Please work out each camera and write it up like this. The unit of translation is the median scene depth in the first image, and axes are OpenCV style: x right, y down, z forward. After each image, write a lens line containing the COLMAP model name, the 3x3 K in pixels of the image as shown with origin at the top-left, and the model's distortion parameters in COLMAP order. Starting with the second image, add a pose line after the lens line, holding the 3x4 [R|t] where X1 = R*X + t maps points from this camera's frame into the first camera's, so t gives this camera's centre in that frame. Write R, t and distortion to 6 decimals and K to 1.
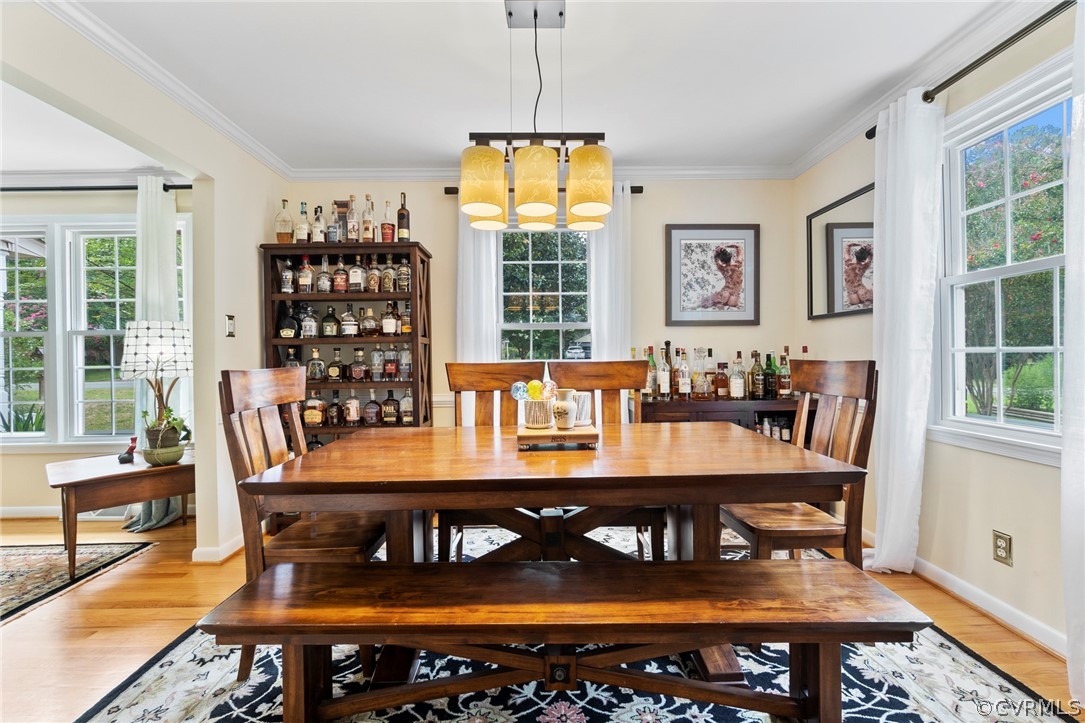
lens RADIAL K [[478.3, 0, 543.2], [0, 478.3, 357.7], [0, 0, 1]] dist [-0.002635, 0.000028]
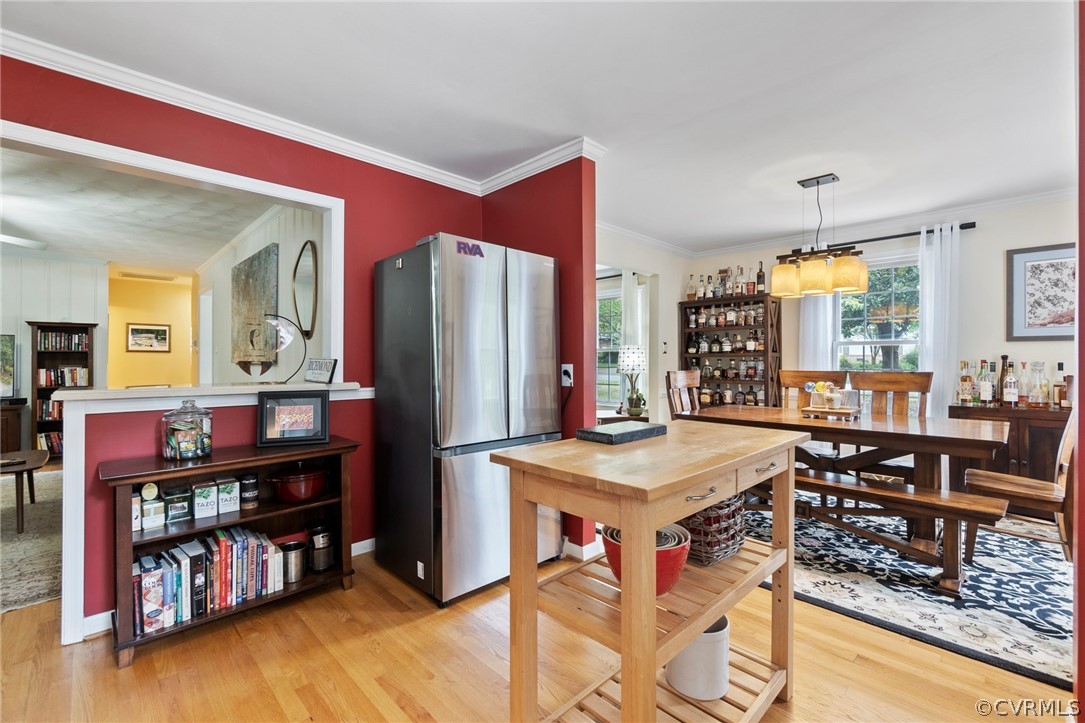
lens RADIAL K [[478.3, 0, 543.2], [0, 478.3, 357.7], [0, 0, 1]] dist [-0.002635, 0.000028]
pose [[0.699367, 0.008895, -0.714708, 0.339578], [-0.011109, 0.999937, 0.001575, -0.021115], [0.714677, 0.006838, 0.699421, -0.623412]]
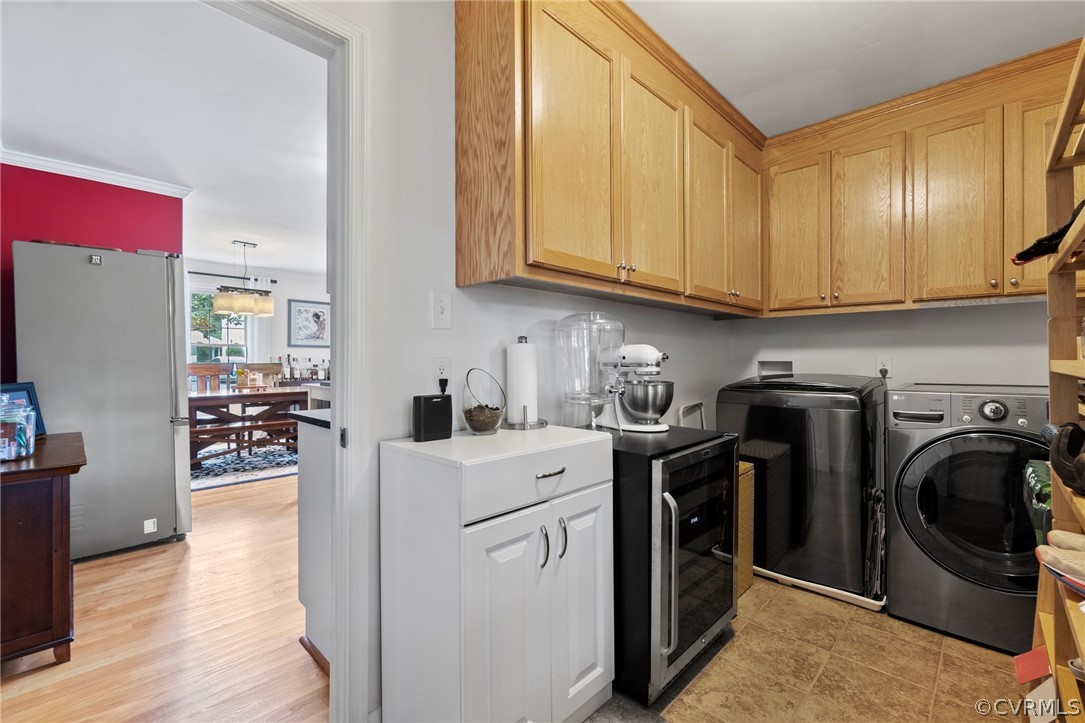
lens RADIAL K [[455.6, 0, 542.5], [0, 455.6, 361.5], [0, 0, 1]] dist [-0.001290, -0.000027]
pose [[0.701767, 0.013402, 0.712281, -0.437180], [-0.009075, 0.999910, -0.009874, 0.008422], [-0.712349, 0.000465, 0.701825, -1.376503]]
